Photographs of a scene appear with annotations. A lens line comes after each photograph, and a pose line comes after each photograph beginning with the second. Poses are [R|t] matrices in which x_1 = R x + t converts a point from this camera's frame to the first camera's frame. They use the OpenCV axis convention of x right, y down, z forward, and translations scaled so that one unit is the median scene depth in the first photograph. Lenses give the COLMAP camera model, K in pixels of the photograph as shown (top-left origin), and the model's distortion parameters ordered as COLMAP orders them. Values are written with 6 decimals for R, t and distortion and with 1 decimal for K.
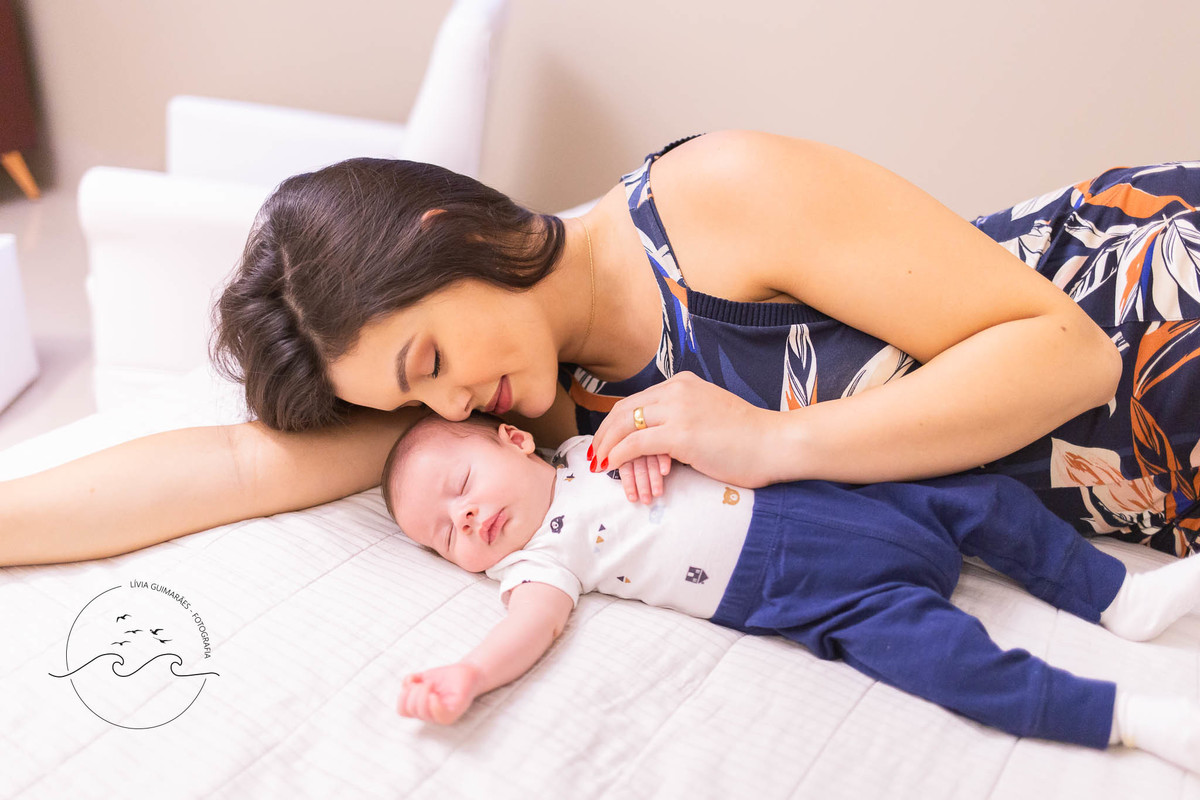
lens RADIAL K [[1111.3, 0, 587.2], [0, 1111.3, 397.3], [0, 0, 1]] dist [-0.068931, -0.073561]
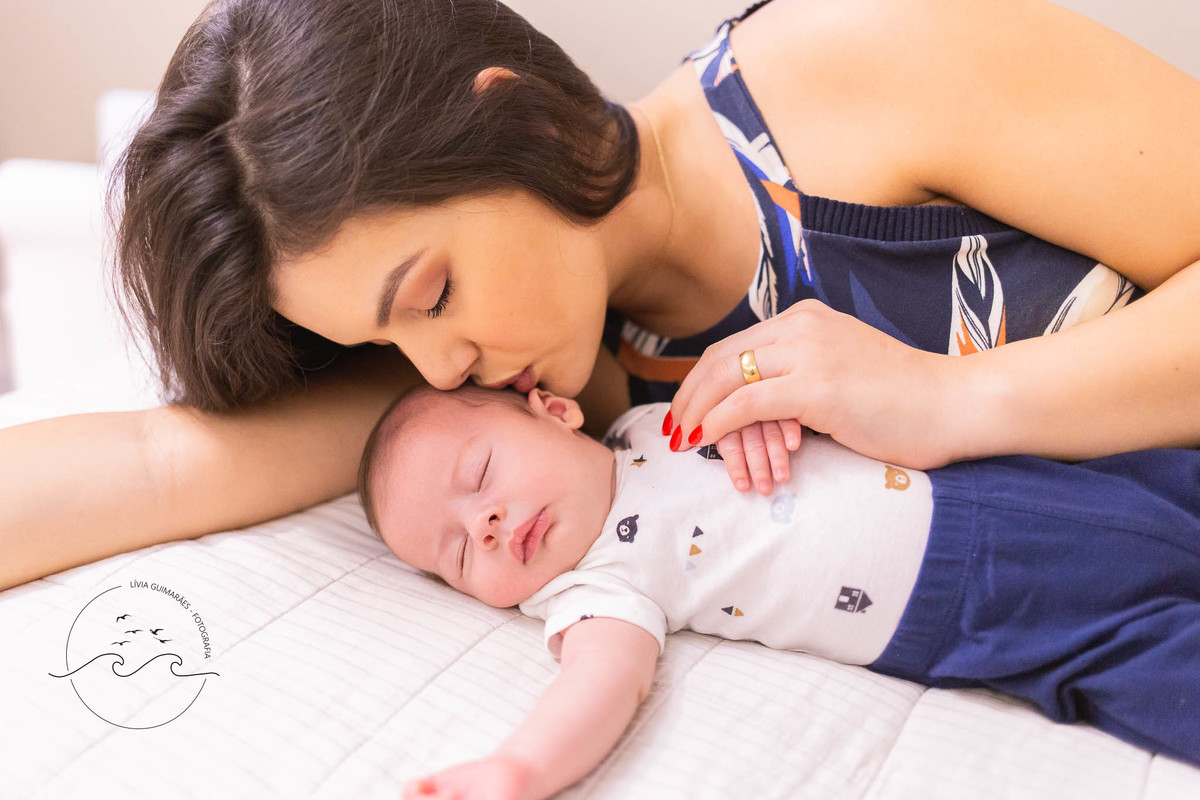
lens RADIAL K [[1111.3, 0, 603.0], [0, 1111.3, 410.1], [0, 0, 1]] dist [-0.068931, -0.073561]
pose [[0.999066, -0.016225, 0.040044, -0.067070], [0.017722, 0.999146, -0.037317, 0.066906], [-0.039404, 0.037992, 0.998501, 0.335073]]
